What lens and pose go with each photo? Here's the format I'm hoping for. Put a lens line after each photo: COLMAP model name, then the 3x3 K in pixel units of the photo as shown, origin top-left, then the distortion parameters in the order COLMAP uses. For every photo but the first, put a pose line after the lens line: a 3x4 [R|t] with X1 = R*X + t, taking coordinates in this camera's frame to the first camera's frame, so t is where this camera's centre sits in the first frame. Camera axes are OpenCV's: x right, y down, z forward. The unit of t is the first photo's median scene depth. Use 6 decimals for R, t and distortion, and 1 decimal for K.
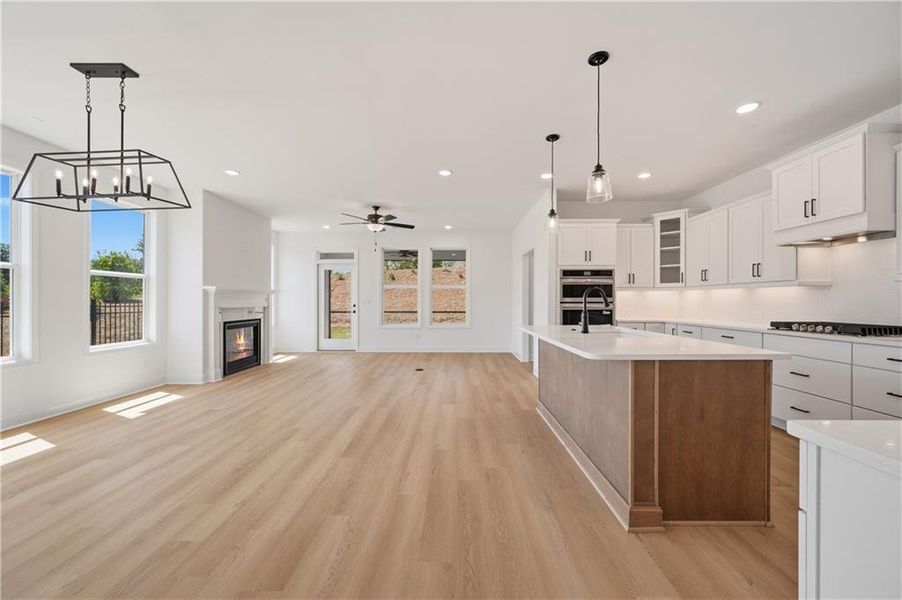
lens RADIAL K [[361.0, 0, 462.4], [0, 361.0, 300.3], [0, 0, 1]] dist [-0.001472, -0.000091]
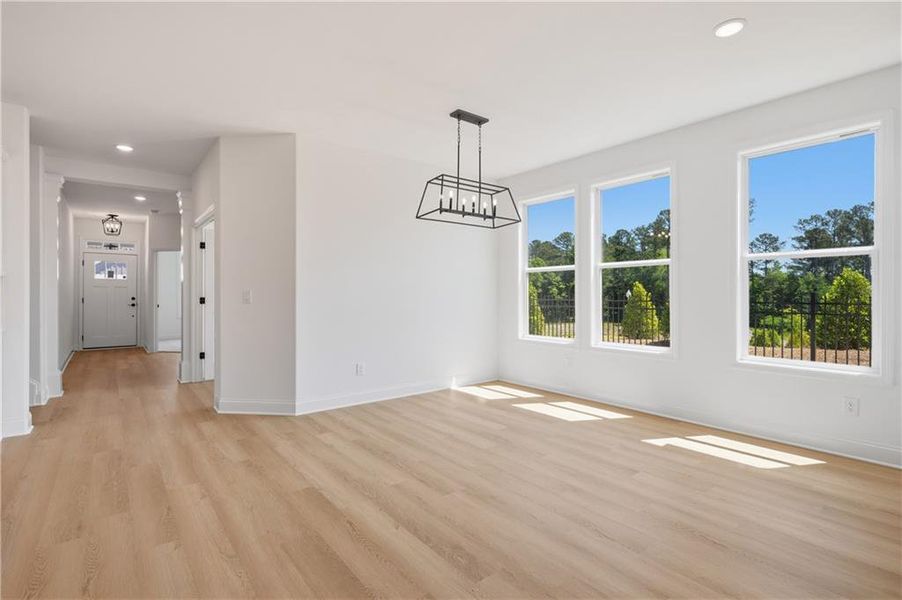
lens RADIAL K [[423.9, 0, 451.0], [0, 423.9, 300.0], [0, 0, 1]] dist [-0.001952, 0.000014]
pose [[-0.783679, 0.007759, -0.621117, 0.004226], [-0.002751, 0.999869, 0.015961, -0.002225], [0.621160, 0.014218, -0.783555, 1.031587]]
